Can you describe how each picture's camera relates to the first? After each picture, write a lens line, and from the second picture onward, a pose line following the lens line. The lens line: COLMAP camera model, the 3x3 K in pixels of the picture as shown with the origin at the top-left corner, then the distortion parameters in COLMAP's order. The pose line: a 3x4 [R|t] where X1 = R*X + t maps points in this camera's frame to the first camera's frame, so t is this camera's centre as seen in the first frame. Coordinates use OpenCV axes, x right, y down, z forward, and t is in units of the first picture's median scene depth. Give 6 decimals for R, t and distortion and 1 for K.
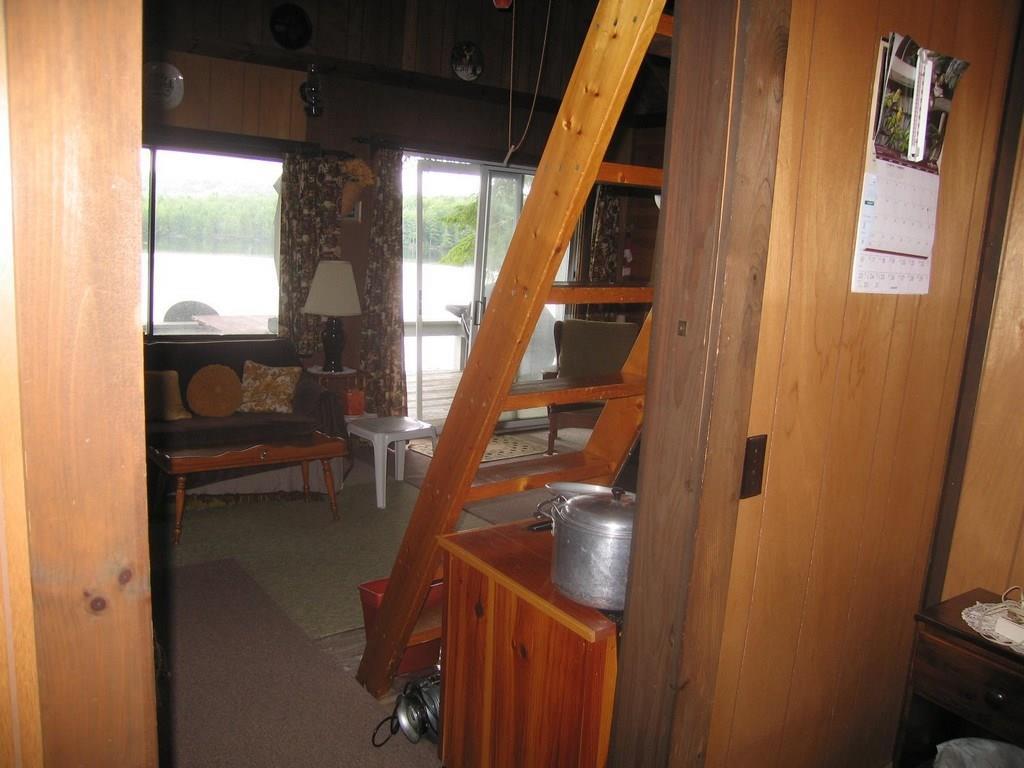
lens RADIAL K [[841.6, 0, 495.9], [0, 841.6, 381.8], [0, 0, 1]] dist [-0.146818, 0.111314]
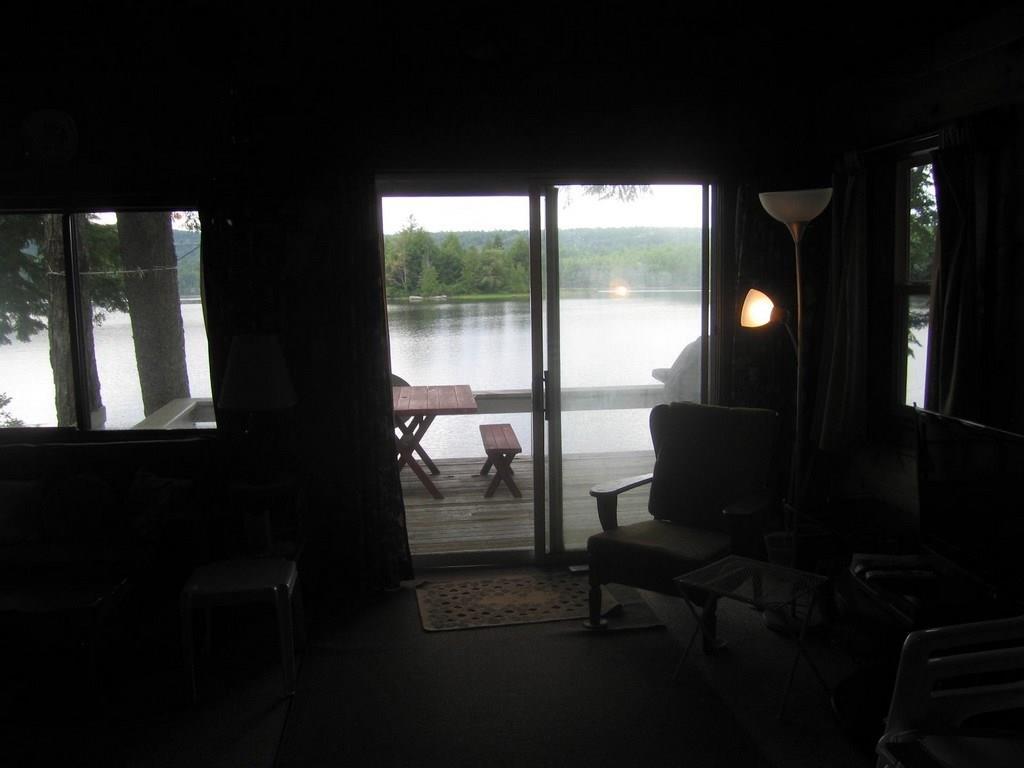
lens RADIAL K [[841.6, 0, 495.9], [0, 841.6, 381.8], [0, 0, 1]] dist [-0.146818, 0.111314]
pose [[0.854446, -0.005947, -0.519506, 0.360536], [-0.019801, 0.998835, -0.044002, -0.072699], [0.519163, 0.047884, 0.853333, 0.471421]]
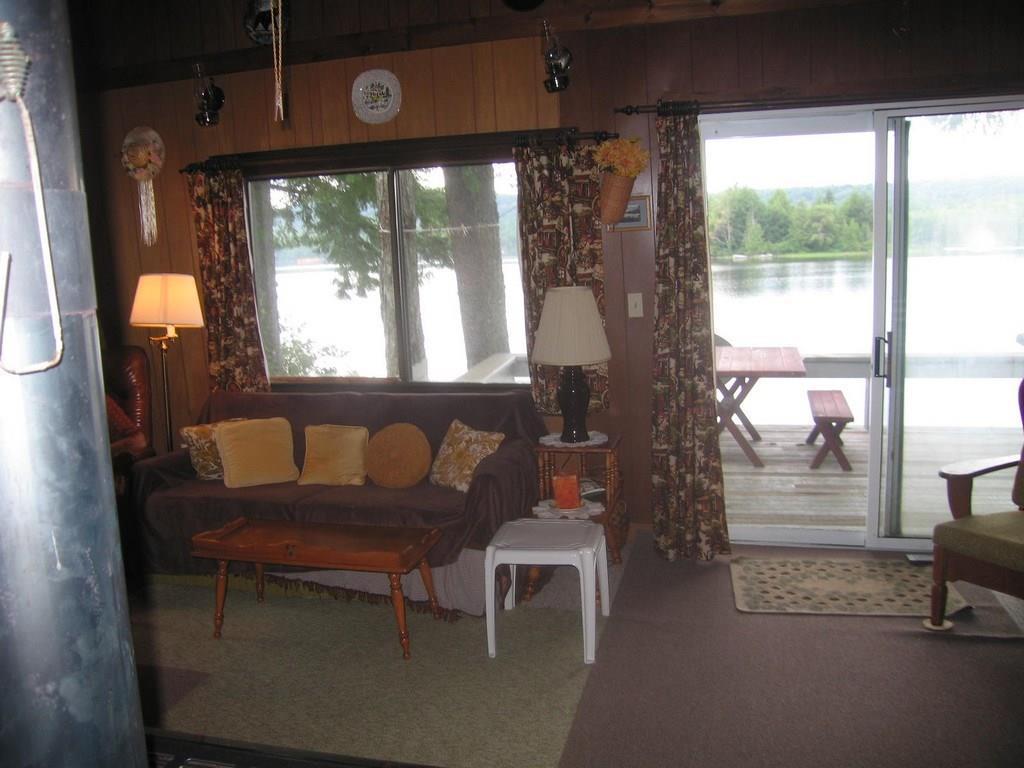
lens RADIAL K [[841.6, 0, 495.9], [0, 841.6, 381.8], [0, 0, 1]] dist [-0.146818, 0.111314]
pose [[0.602781, 0.046361, -0.796559, 0.333819], [-0.053193, 0.998425, 0.017857, -0.071874], [0.796132, 0.031607, 0.604297, 0.504256]]
